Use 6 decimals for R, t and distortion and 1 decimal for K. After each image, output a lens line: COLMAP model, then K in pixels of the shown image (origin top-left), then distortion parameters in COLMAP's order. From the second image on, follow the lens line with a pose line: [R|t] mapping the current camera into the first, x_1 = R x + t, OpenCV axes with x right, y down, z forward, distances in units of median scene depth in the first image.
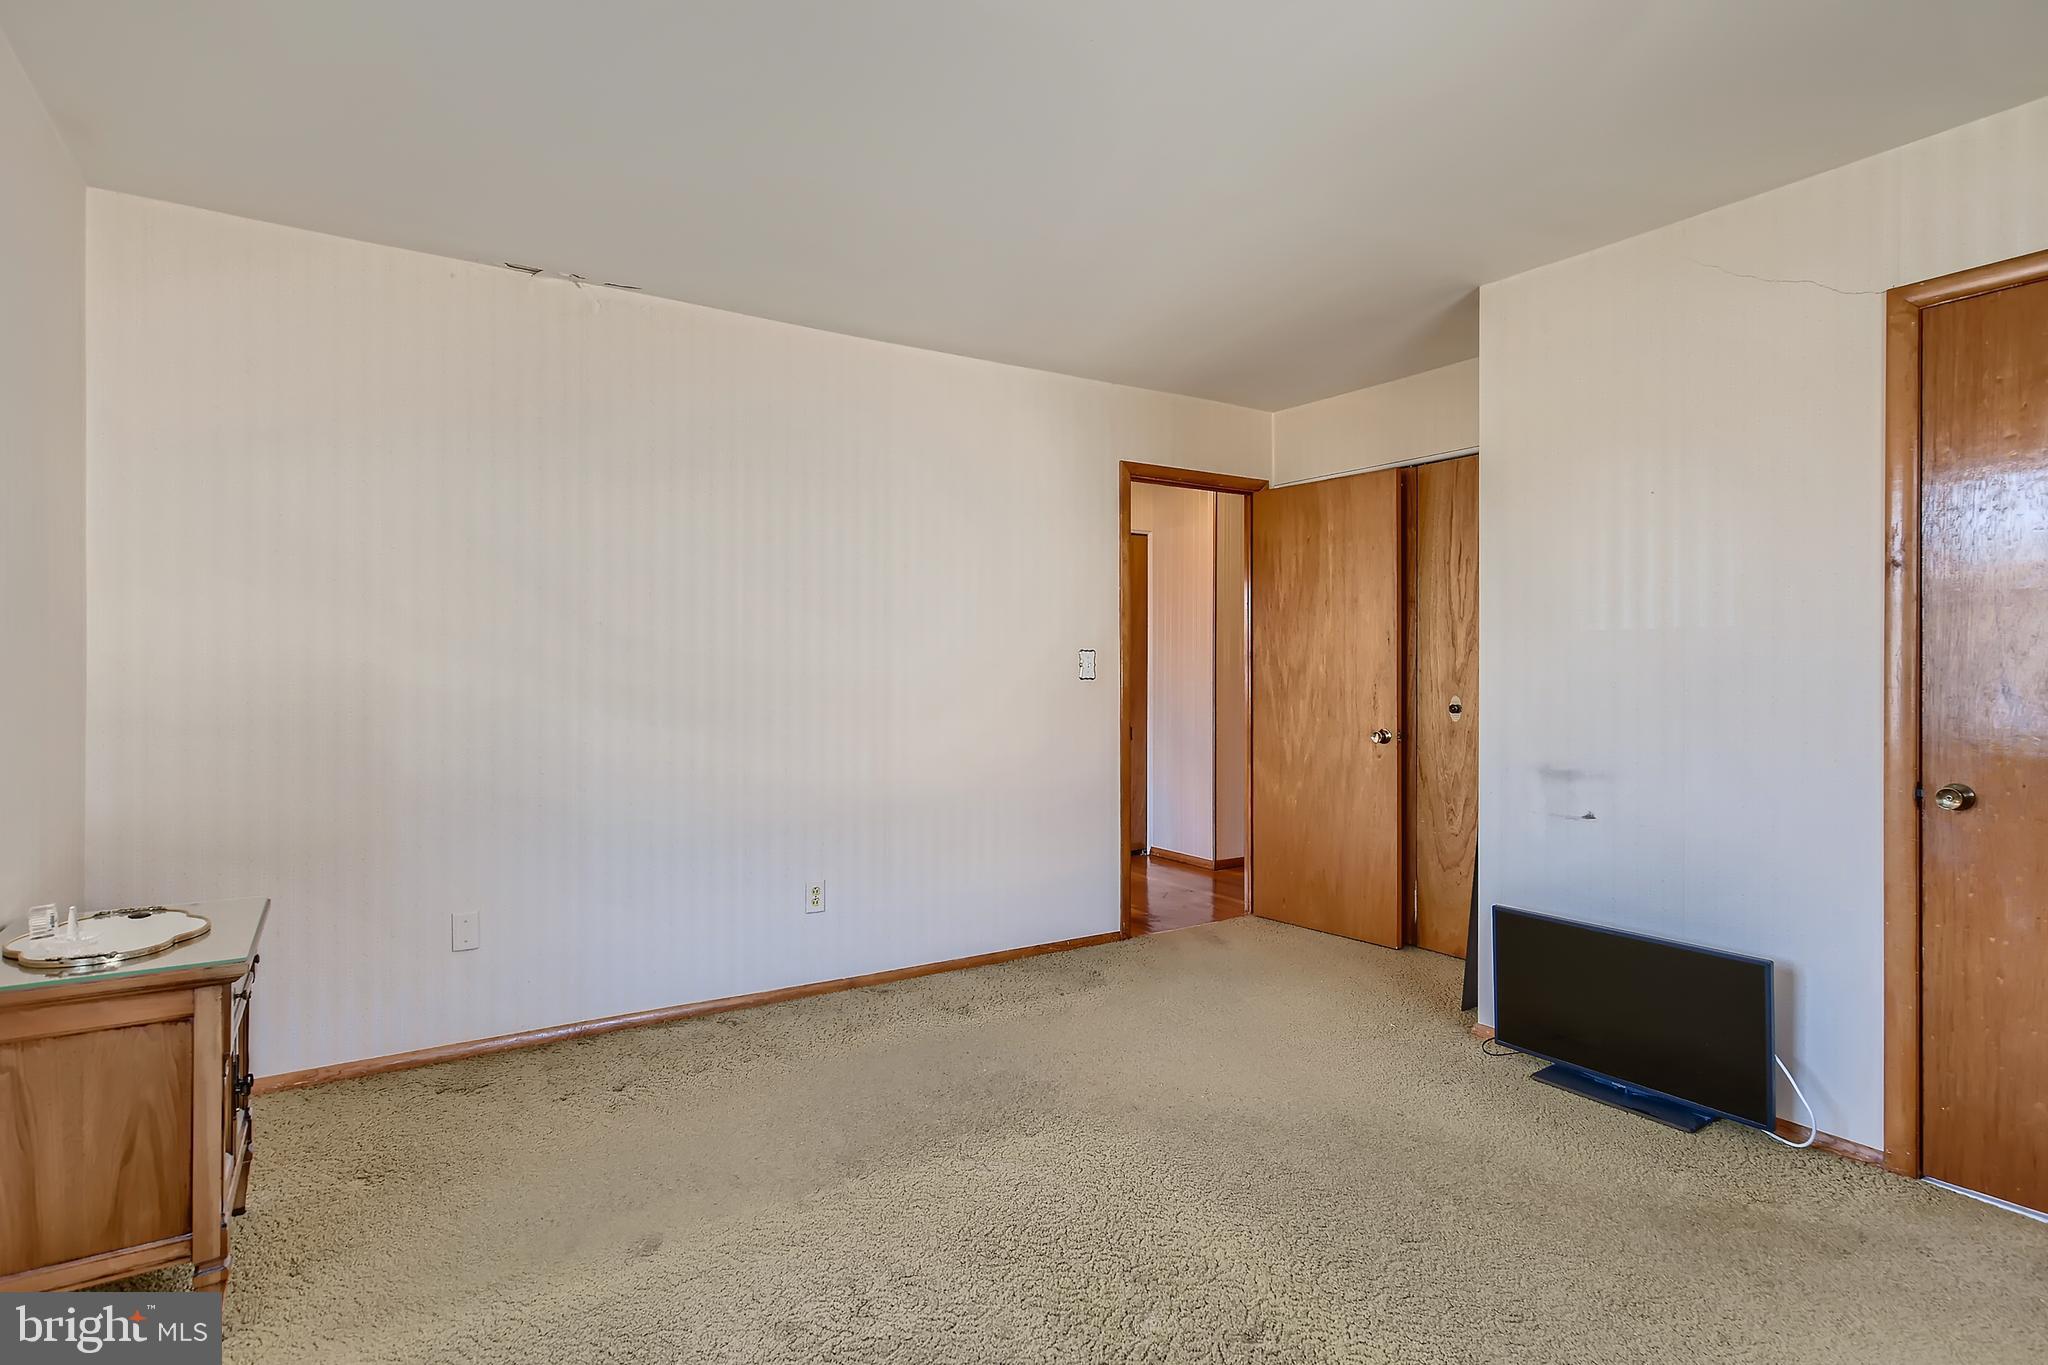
lens RADIAL K [[1042.5, 0, 1020.4], [0, 1042.5, 668.4], [0, 0, 1]] dist [0.000724, 0.002972]
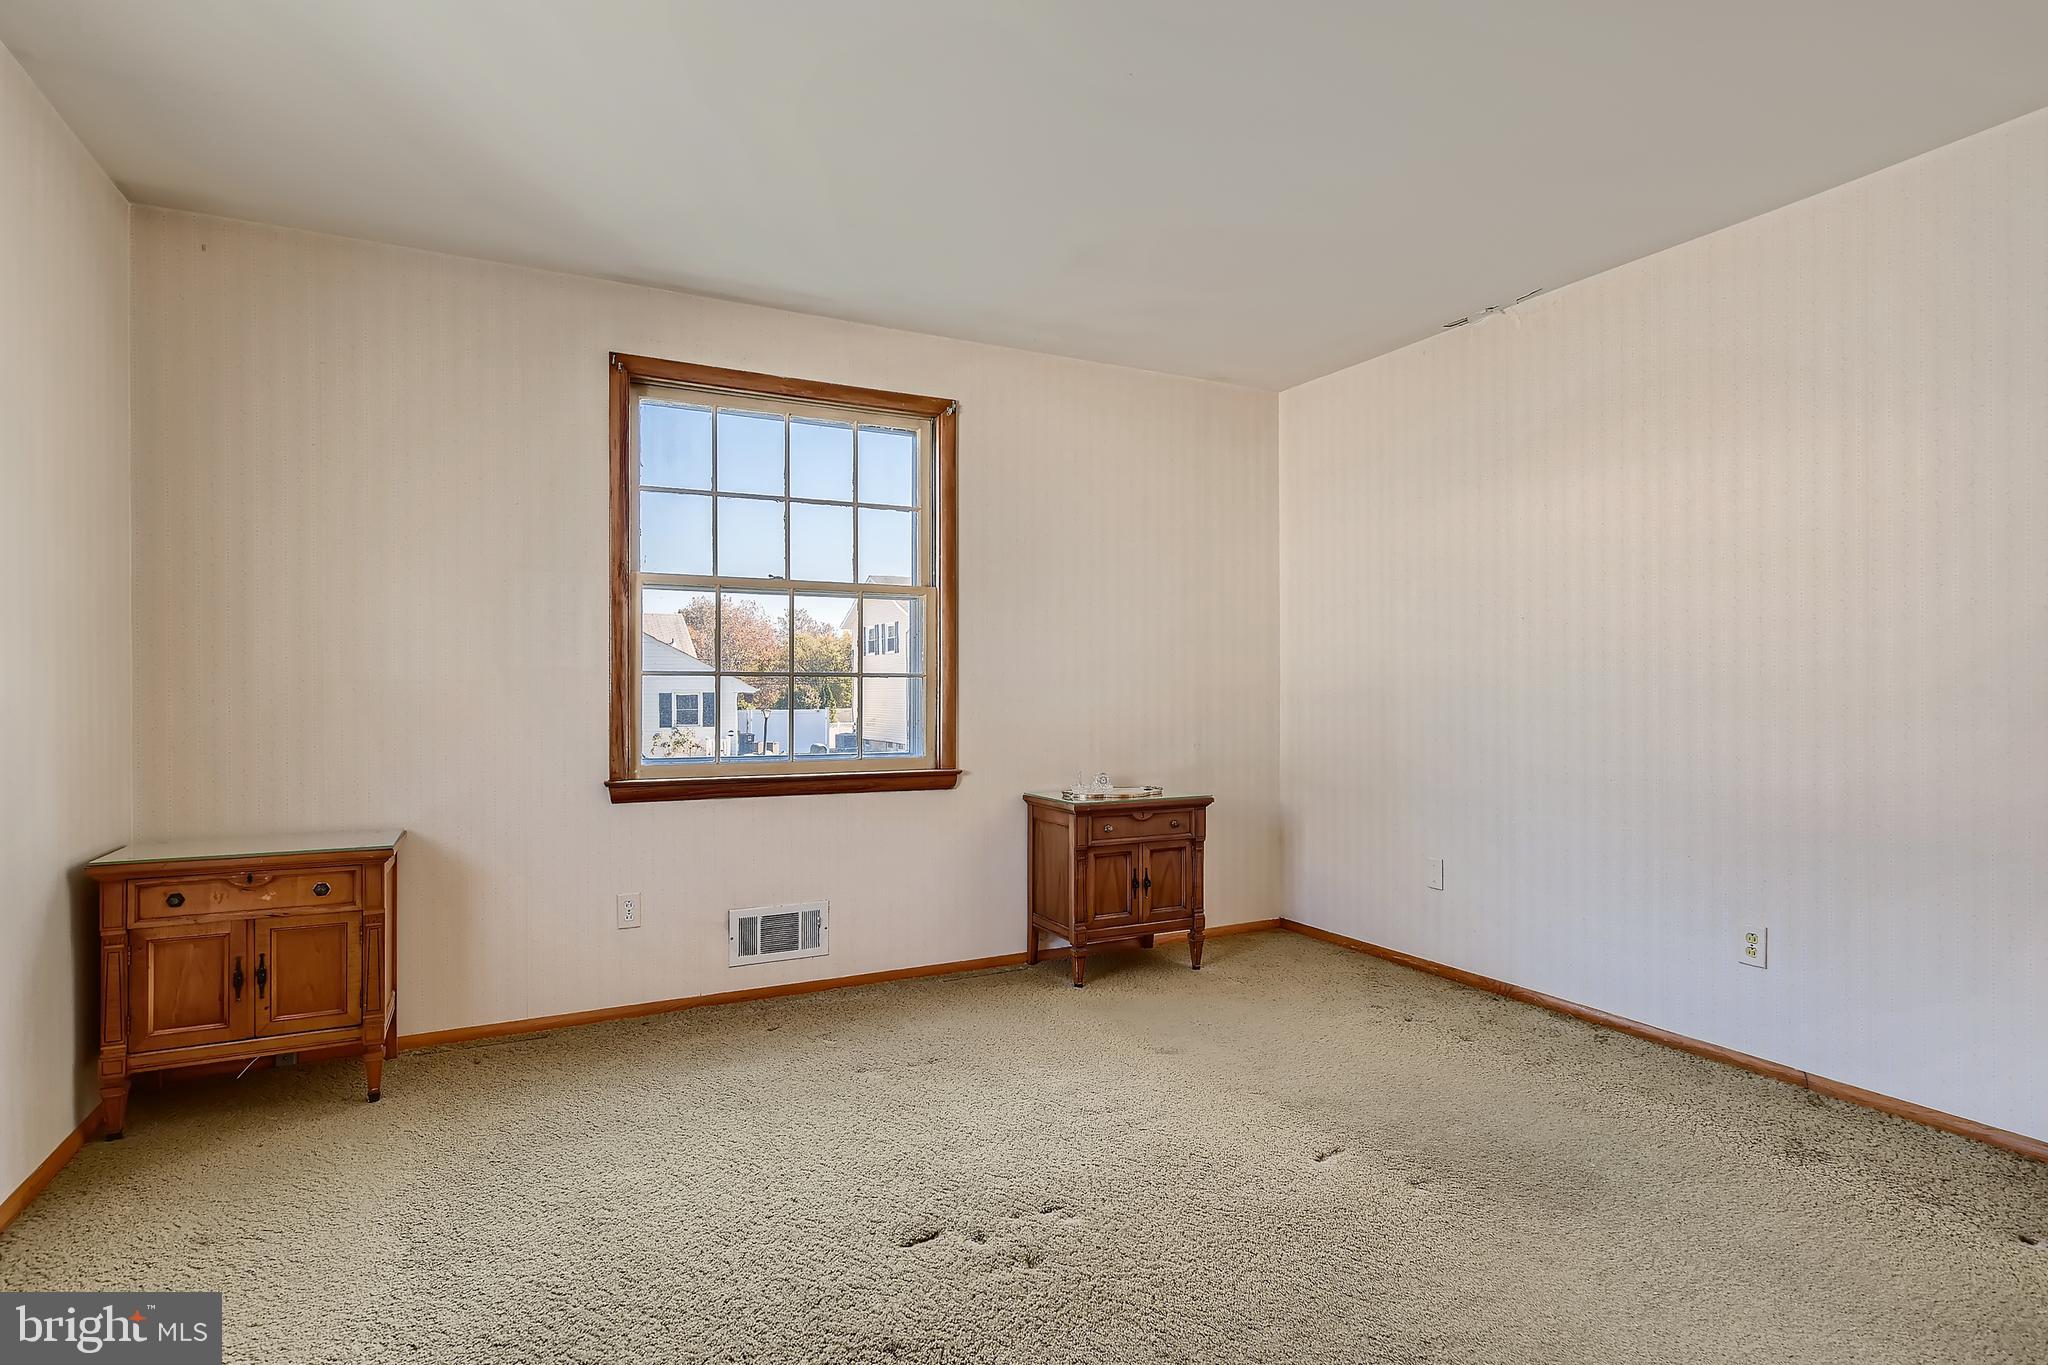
lens RADIAL K [[1042.5, 0, 1026.9], [0, 1042.5, 692.2], [0, 0, 1]] dist [0.000724, 0.002972]
pose [[-0.100541, -0.003980, -0.994925, 0.707548], [-0.000417, 0.999992, -0.003958, 0.037134], [0.994933, 0.000017, -0.100542, 0.601024]]
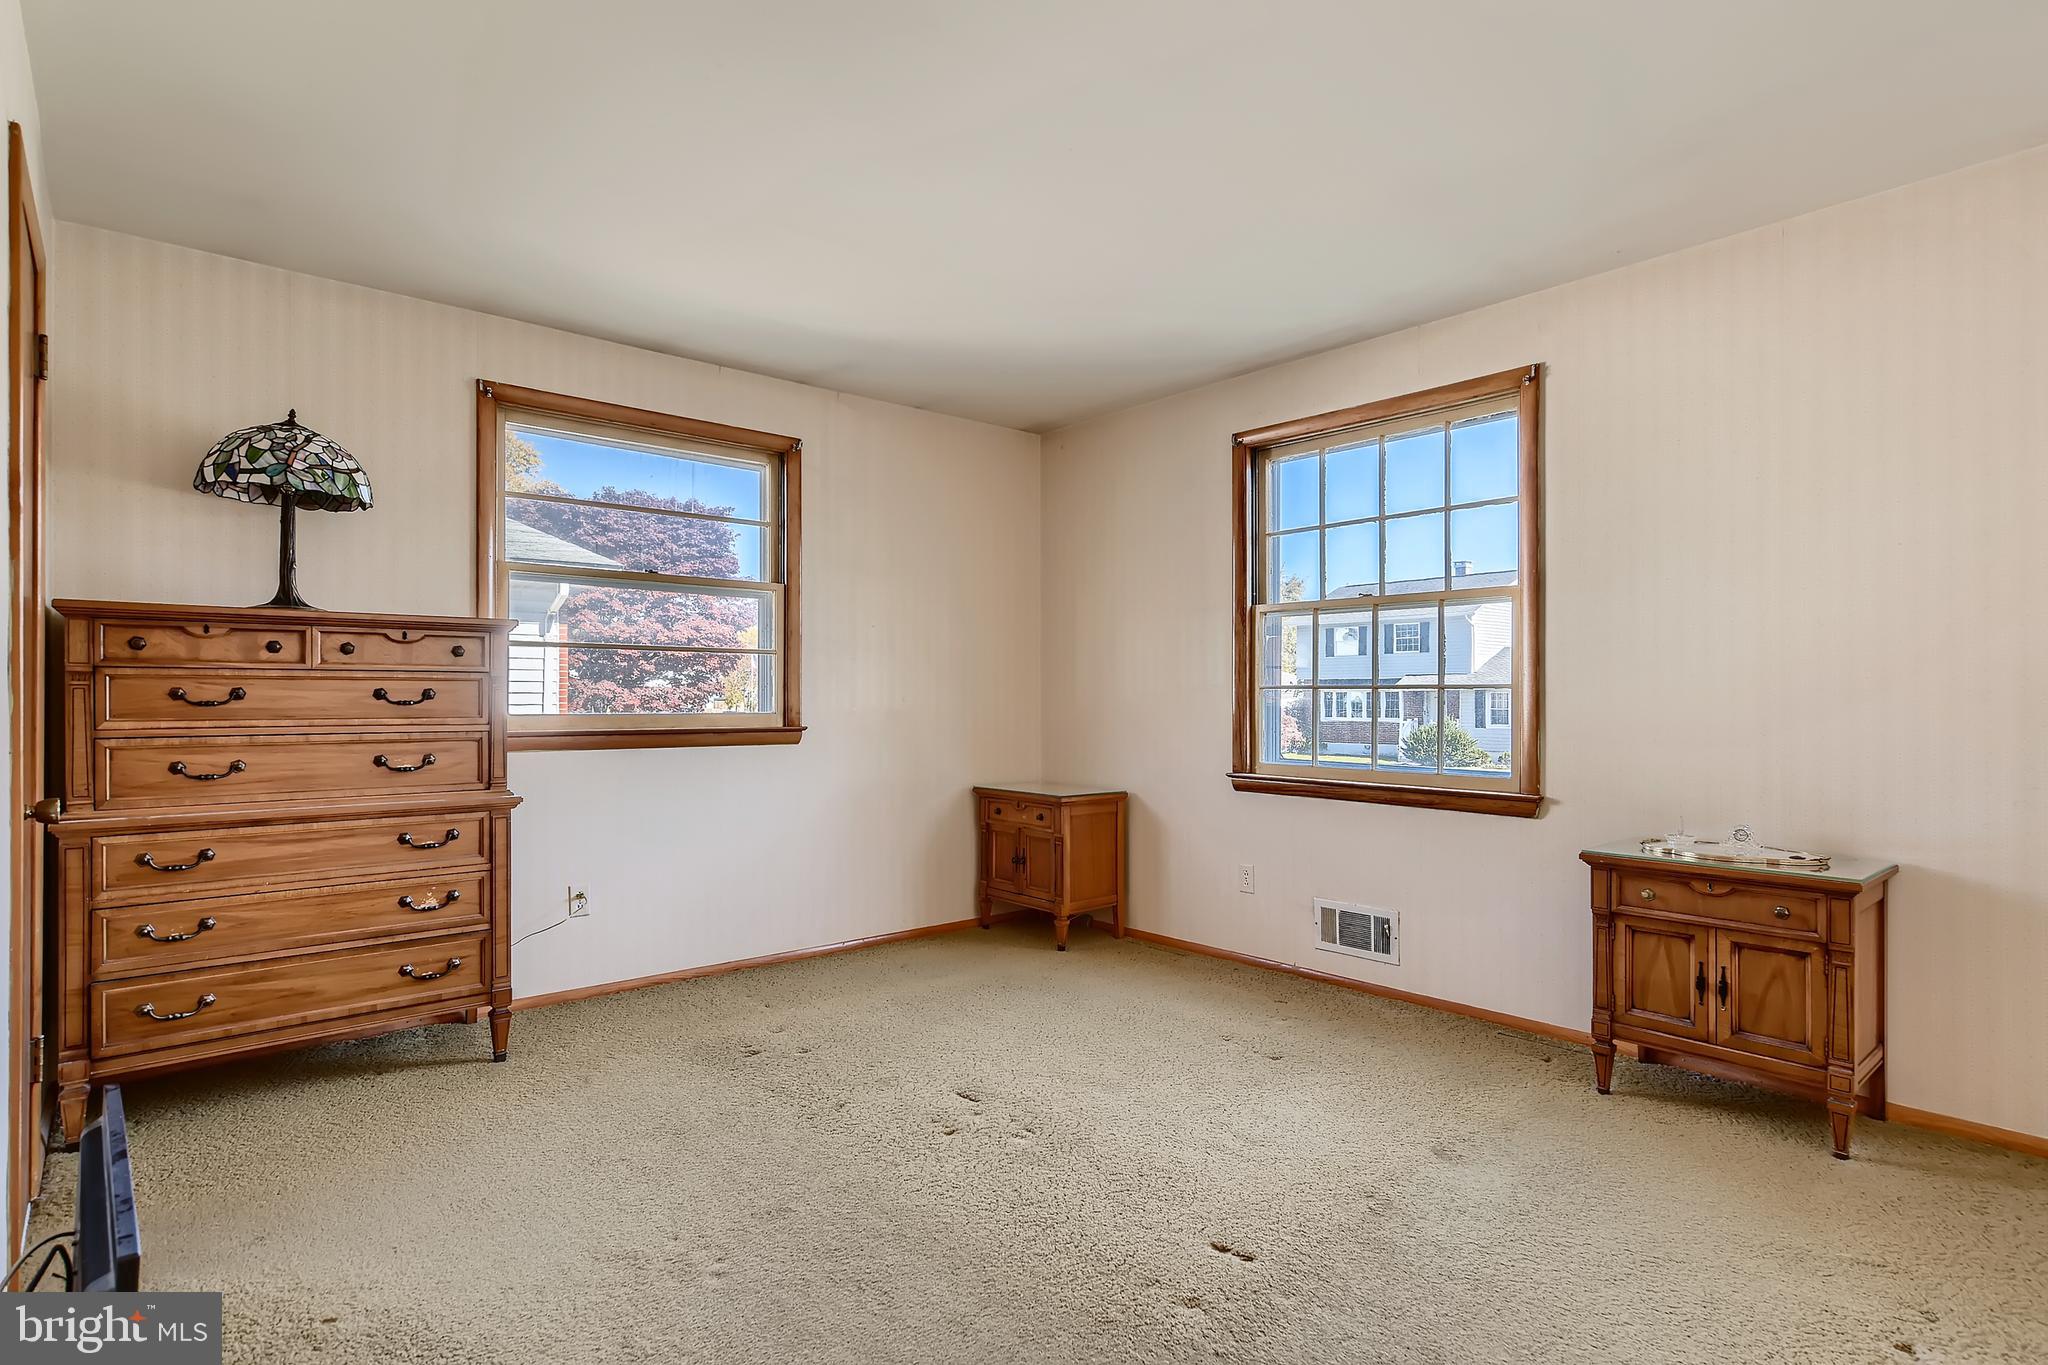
lens RADIAL K [[1042.5, 0, 1024.4], [0, 1042.5, 696.4], [0, 0, 1]] dist [0.000724, 0.002972]
pose [[-0.990892, -0.007147, -0.134469, 0.170436], [-0.007406, 0.999972, 0.001426, 0.025676], [0.134455, 0.002409, -0.990917, 1.333439]]
